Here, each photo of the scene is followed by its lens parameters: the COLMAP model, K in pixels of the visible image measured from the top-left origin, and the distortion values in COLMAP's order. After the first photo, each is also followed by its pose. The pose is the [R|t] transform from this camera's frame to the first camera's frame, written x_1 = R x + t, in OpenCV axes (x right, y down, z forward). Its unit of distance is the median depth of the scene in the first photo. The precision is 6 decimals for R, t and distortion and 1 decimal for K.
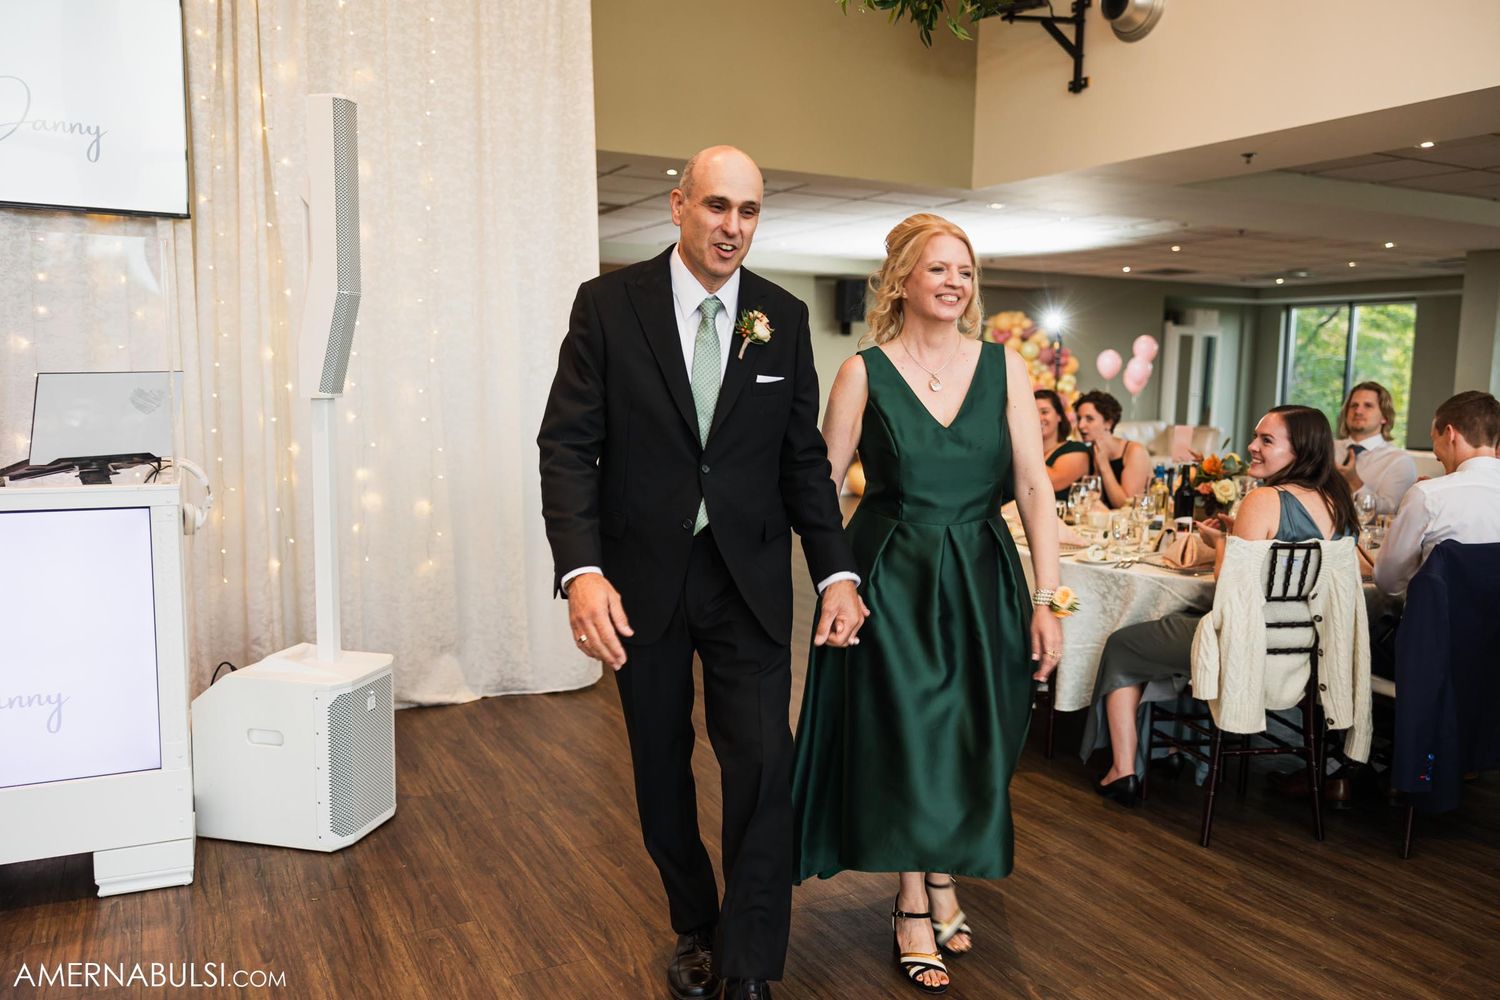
lens RADIAL K [[1166.4, 0, 752.3], [0, 1166.4, 509.5], [0, 0, 1]] dist [-0.003206, -0.014521]
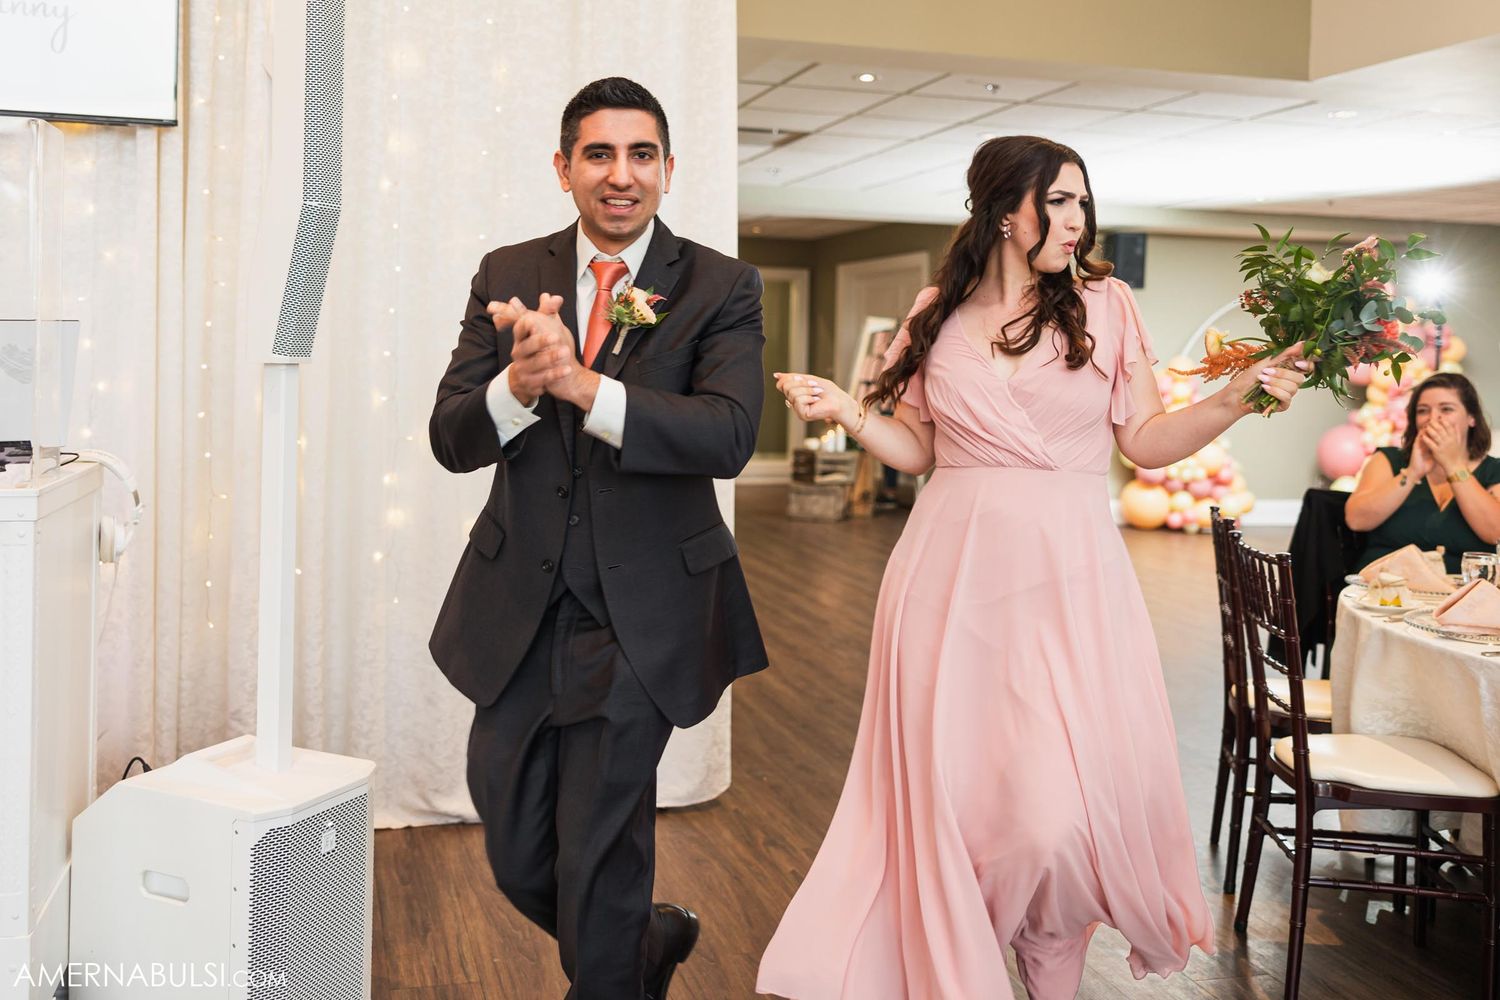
lens RADIAL K [[1414.7, 0, 676.0], [0, 1414.7, 372.9], [0, 0, 1]] dist [0.006050, 0.000000]
pose [[0.974611, 0.006887, -0.223797, 0.023464], [-0.031783, 0.993661, -0.107832, -0.008496], [0.221636, 0.112207, 0.968652, 0.213022]]
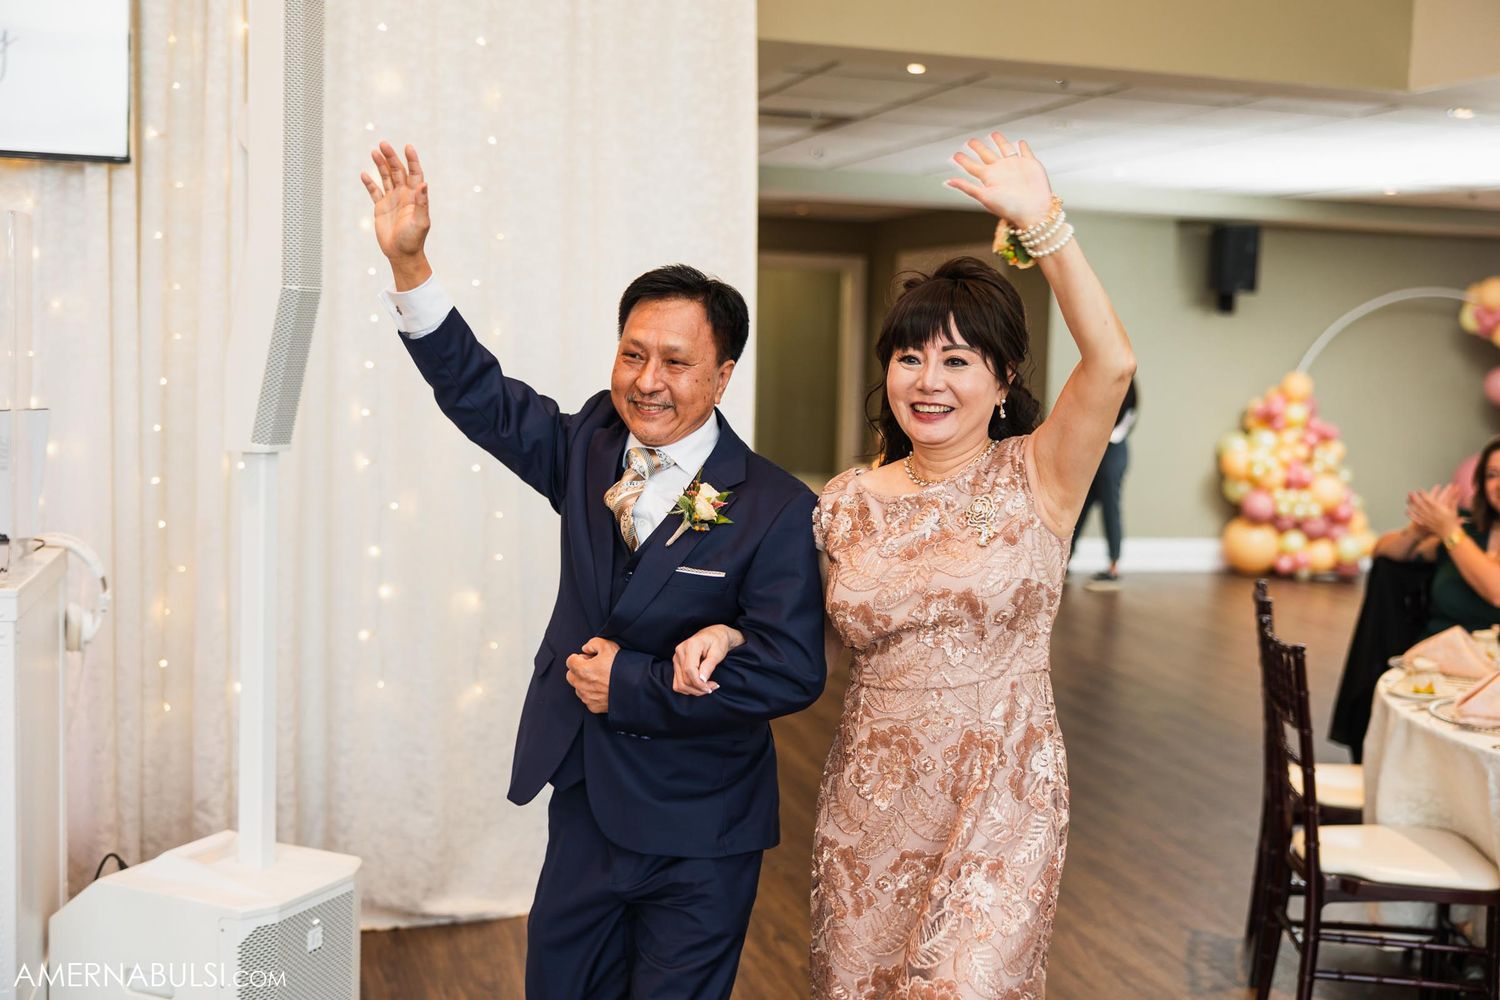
lens RADIAL K [[1771.2, 0, 774.3], [0, 1771.2, 478.2], [0, 0, 1]] dist [-0.003590, 0.000000]
pose [[0.981567, 0.027386, -0.189144, 0.070574], [-0.035763, 0.998518, -0.041021, -0.040486], [0.187740, 0.047029, 0.981092, 0.083048]]
